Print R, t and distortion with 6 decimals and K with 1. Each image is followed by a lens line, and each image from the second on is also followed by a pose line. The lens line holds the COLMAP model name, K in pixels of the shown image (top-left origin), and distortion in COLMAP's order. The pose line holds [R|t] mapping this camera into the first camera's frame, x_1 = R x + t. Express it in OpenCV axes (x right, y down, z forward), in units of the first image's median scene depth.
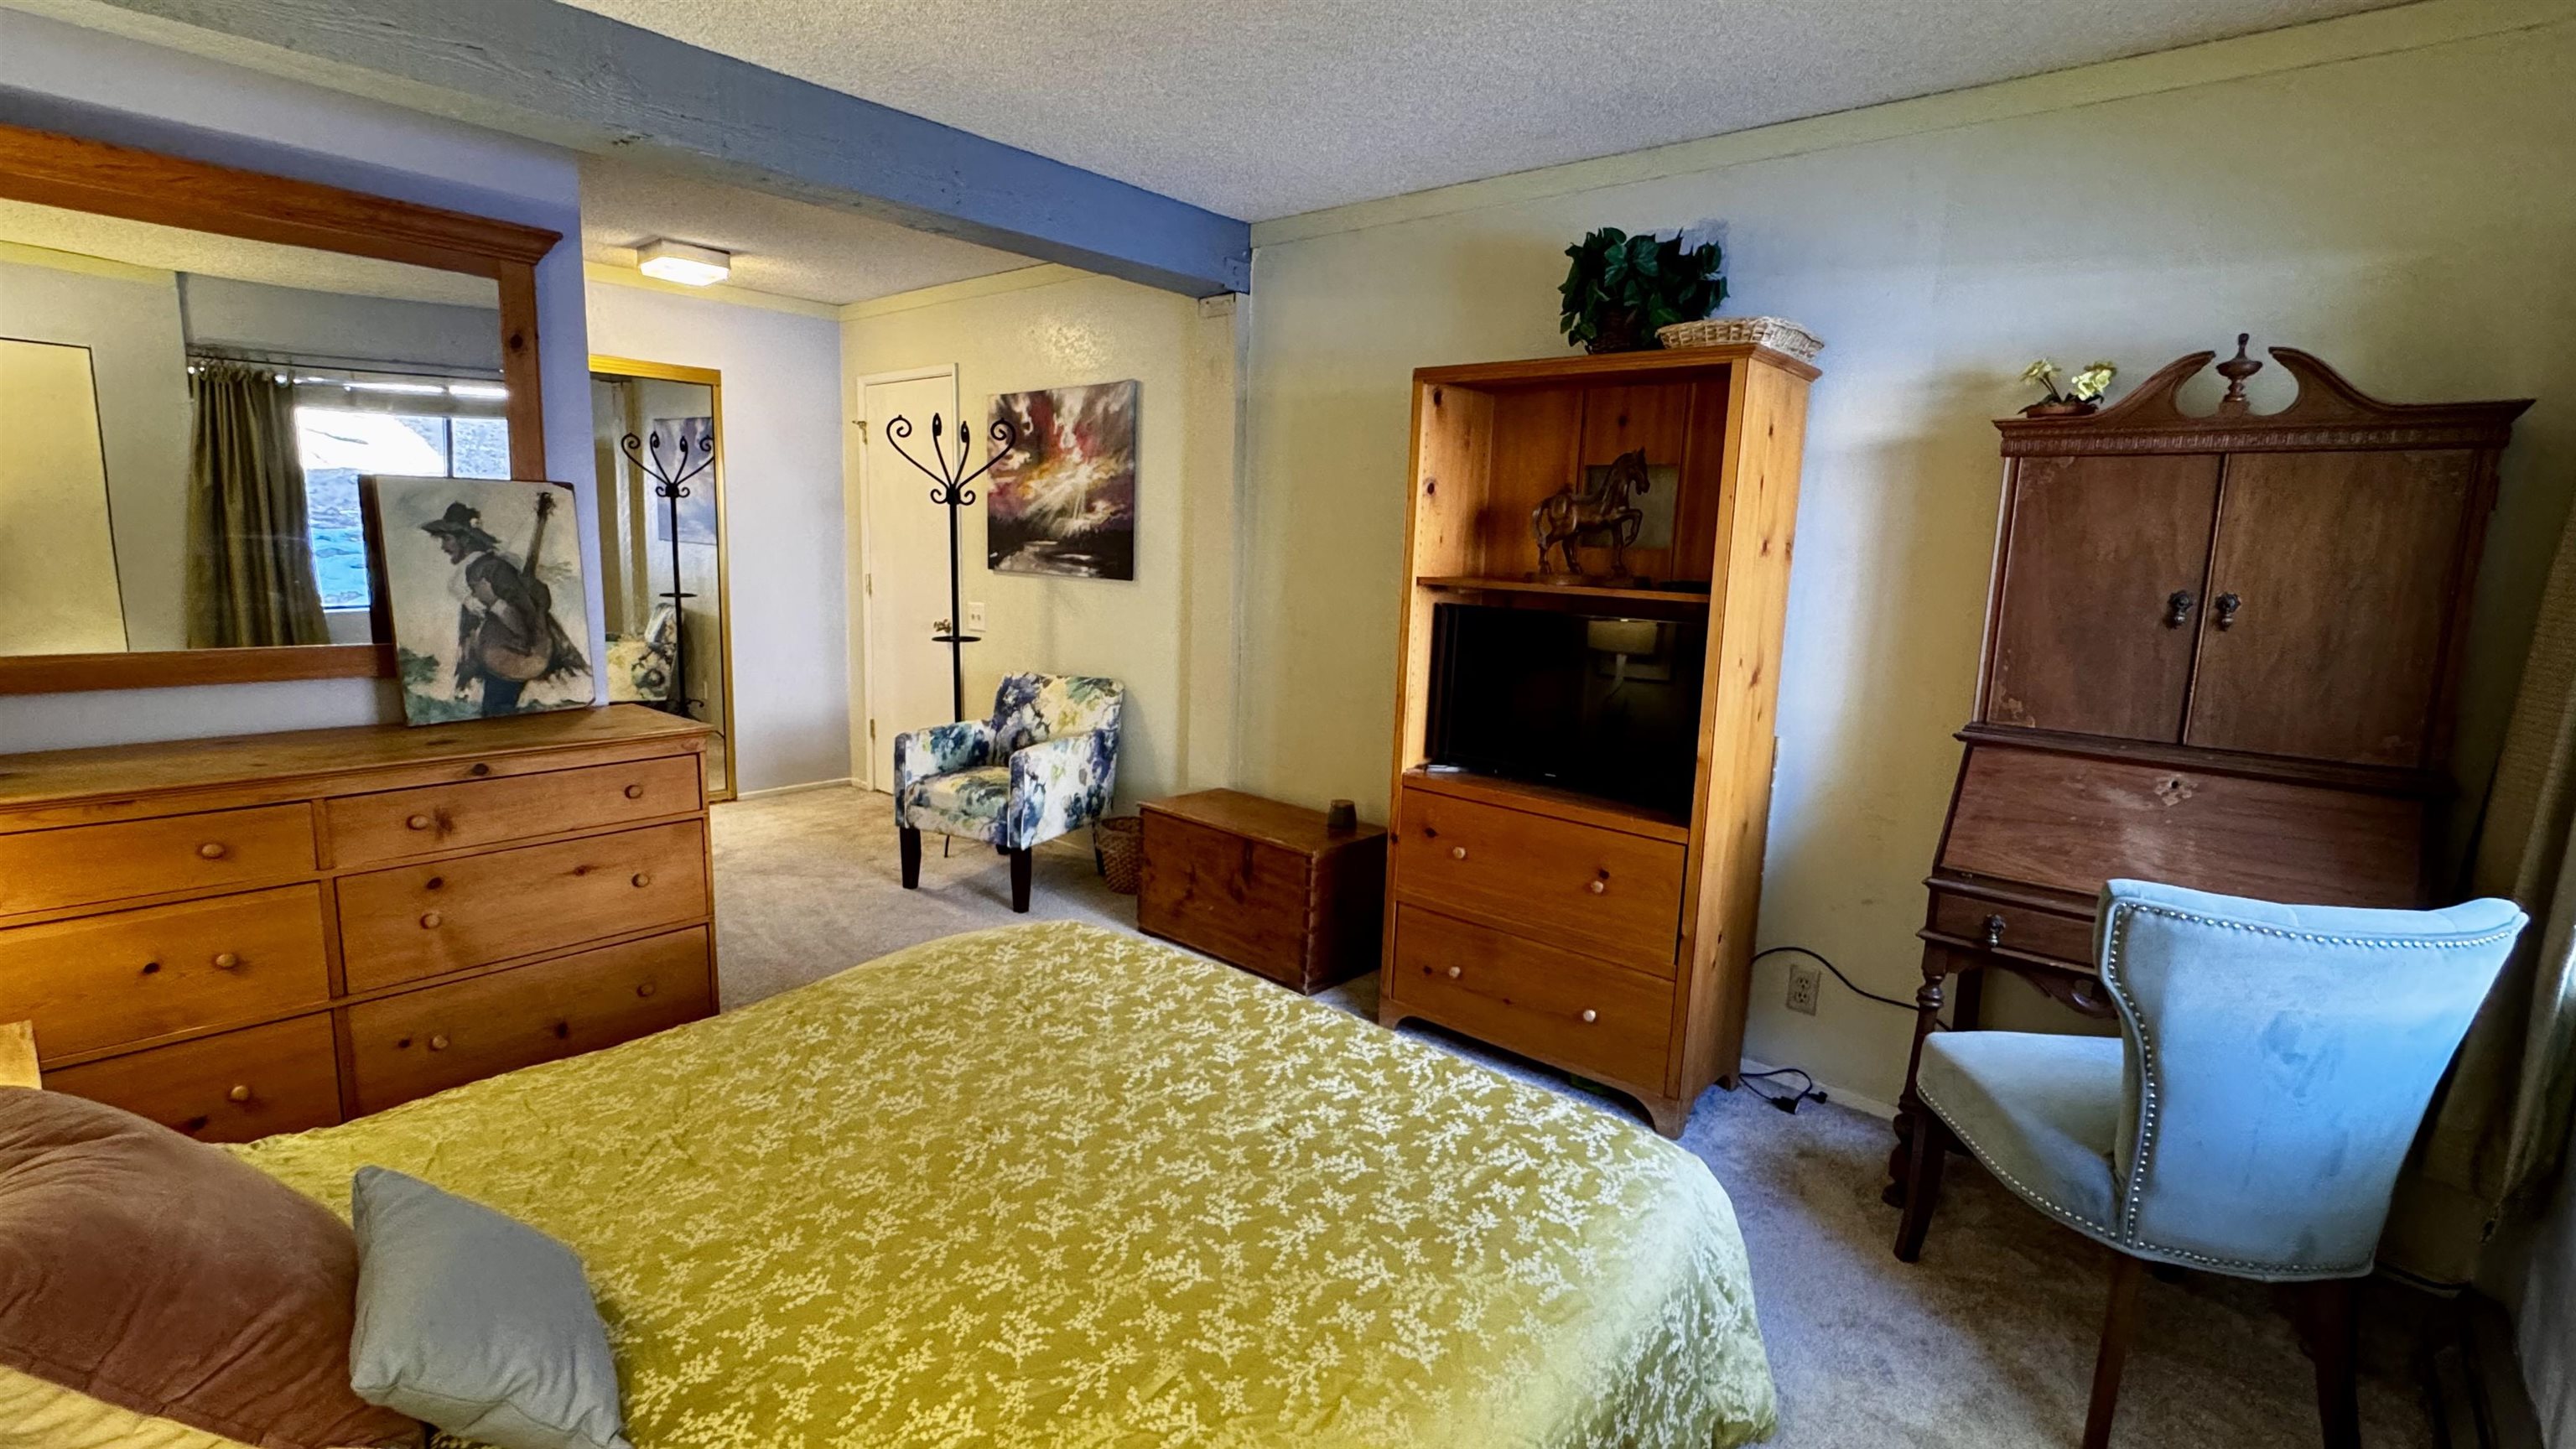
lens RADIAL K [[1100.0, 0, 1281.0], [0, 1100.0, 730.0], [0, 0, 1]] dist [-0.009199, 0.000757]
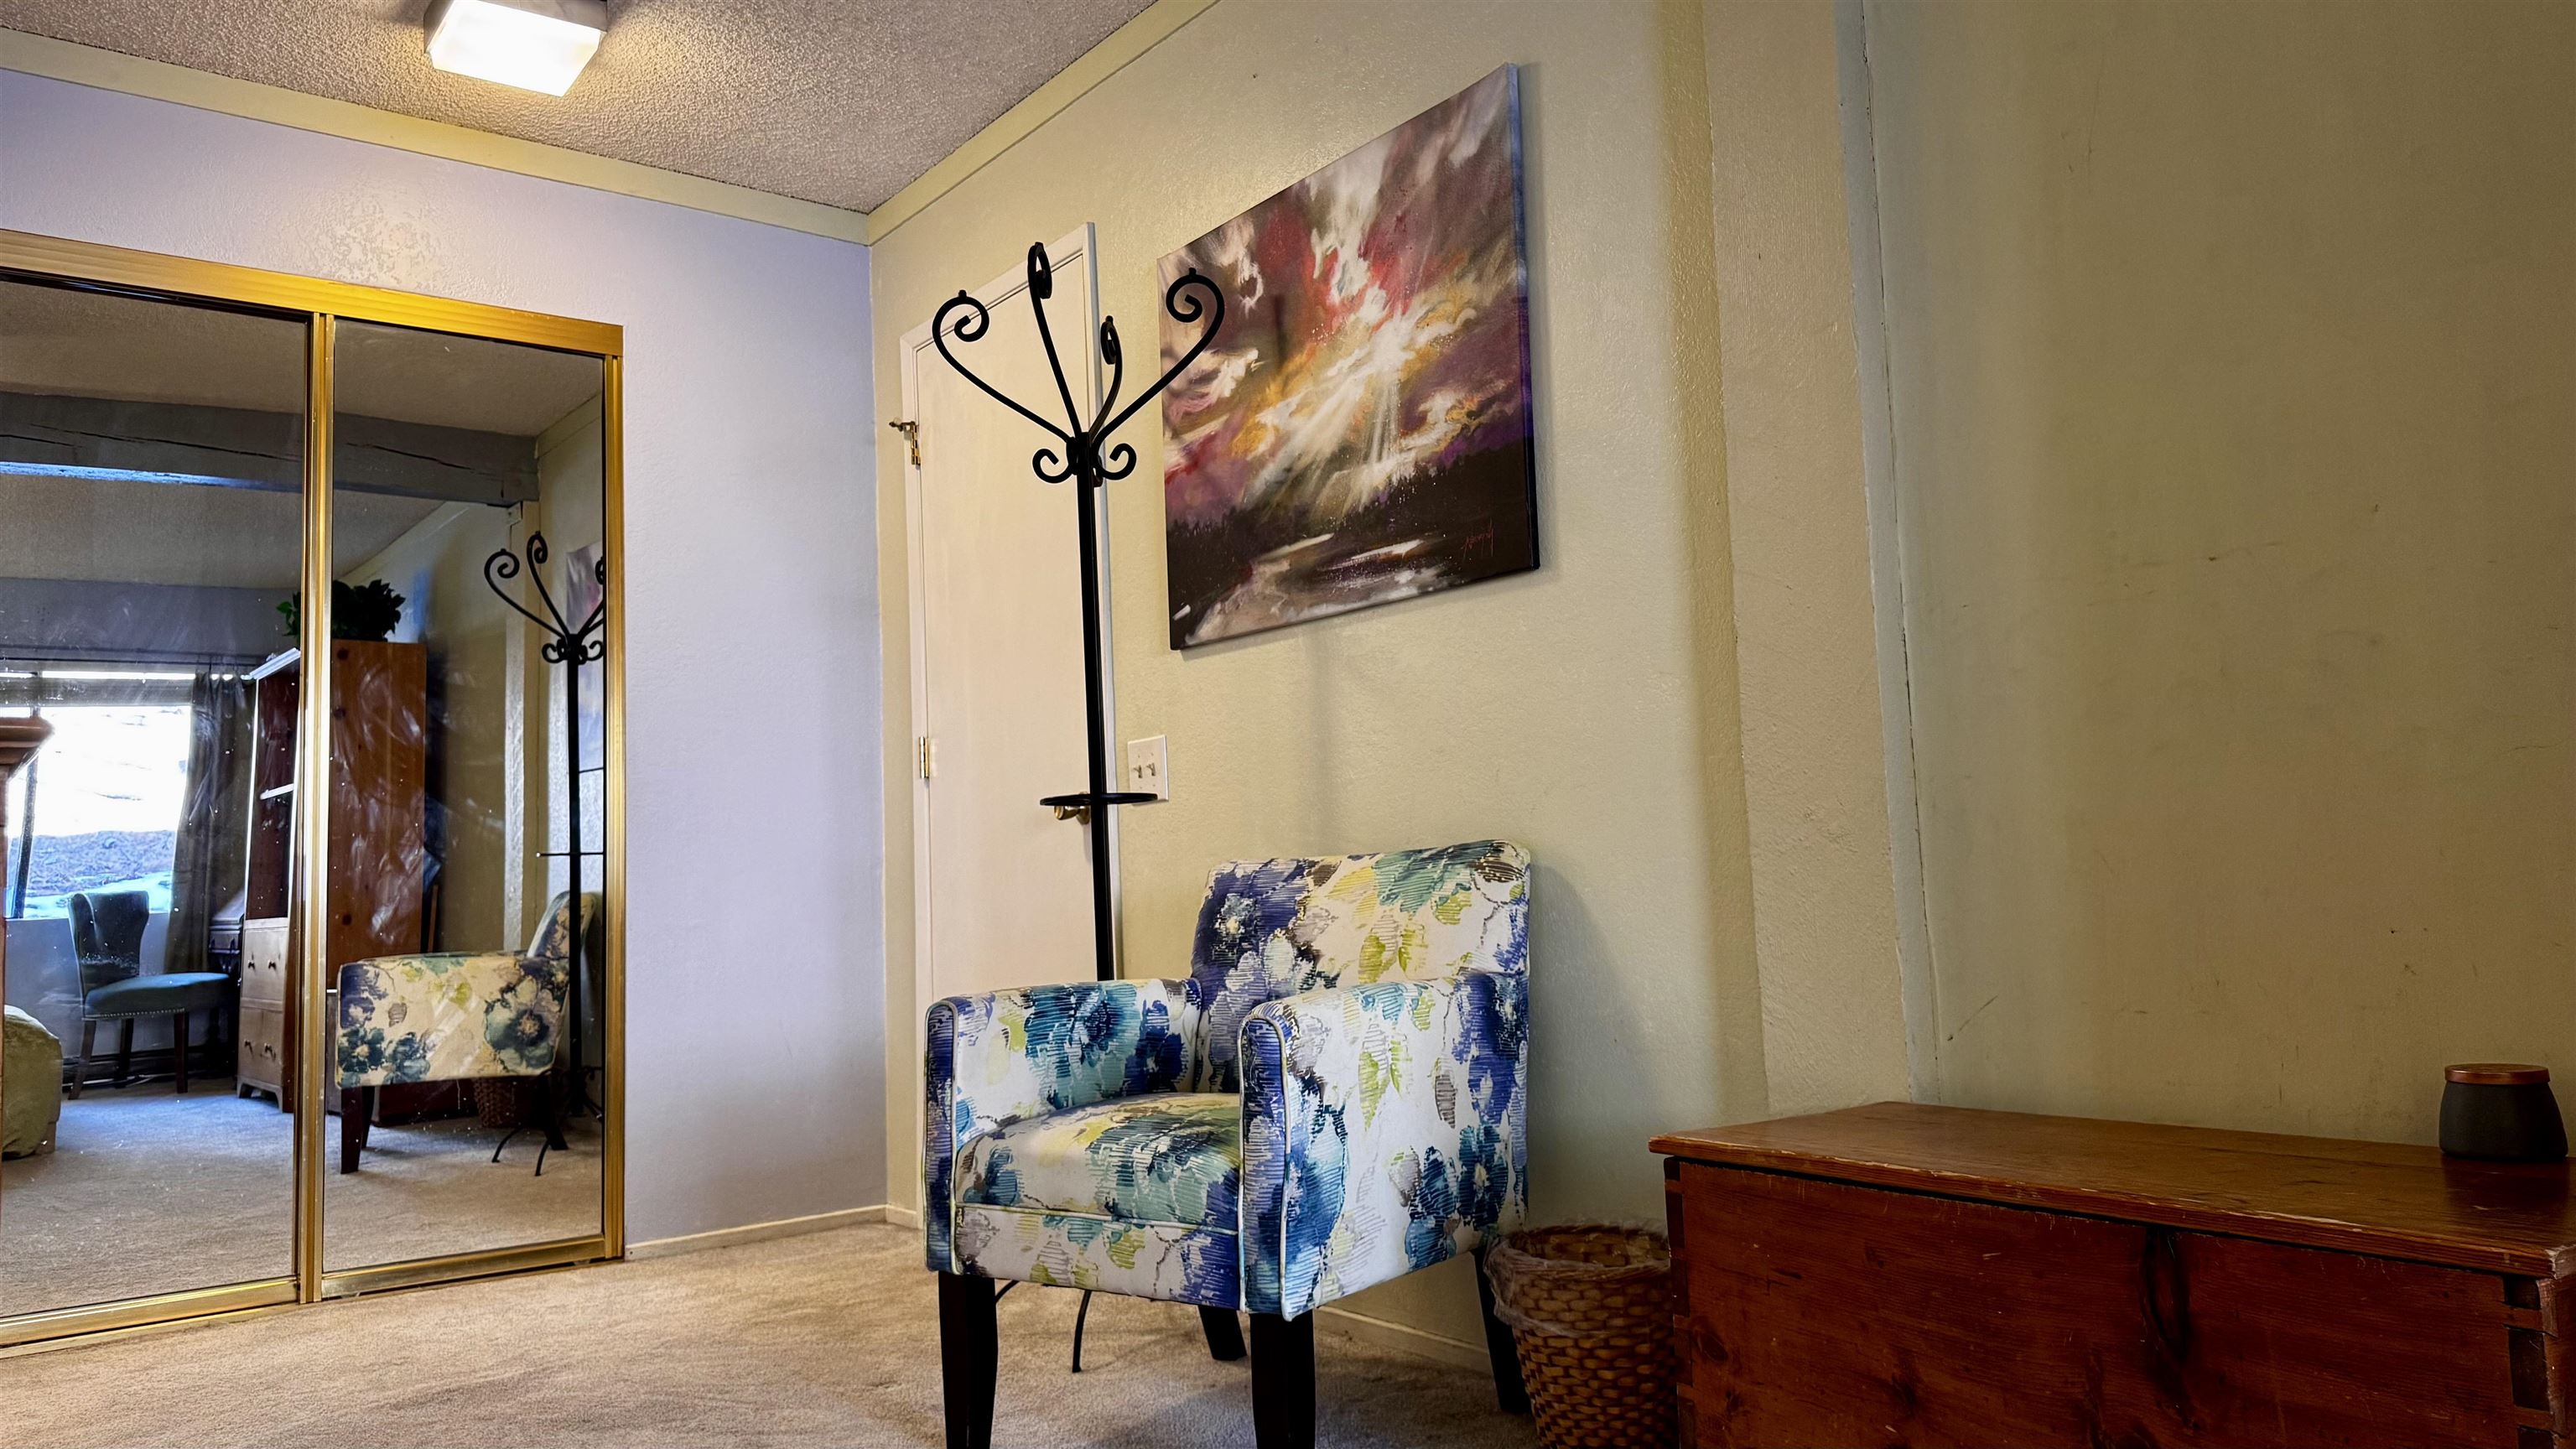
lens RADIAL K [[1803.1, 0, 1302.6], [0, 1803.1, 714.7], [0, 0, 1]] dist [0.075278, -0.075477]
pose [[0.979240, -0.090288, -0.181488, -0.103460], [0.041913, 0.966163, -0.254504, 0.064274], [0.198326, 0.241613, 0.949889, 0.396932]]
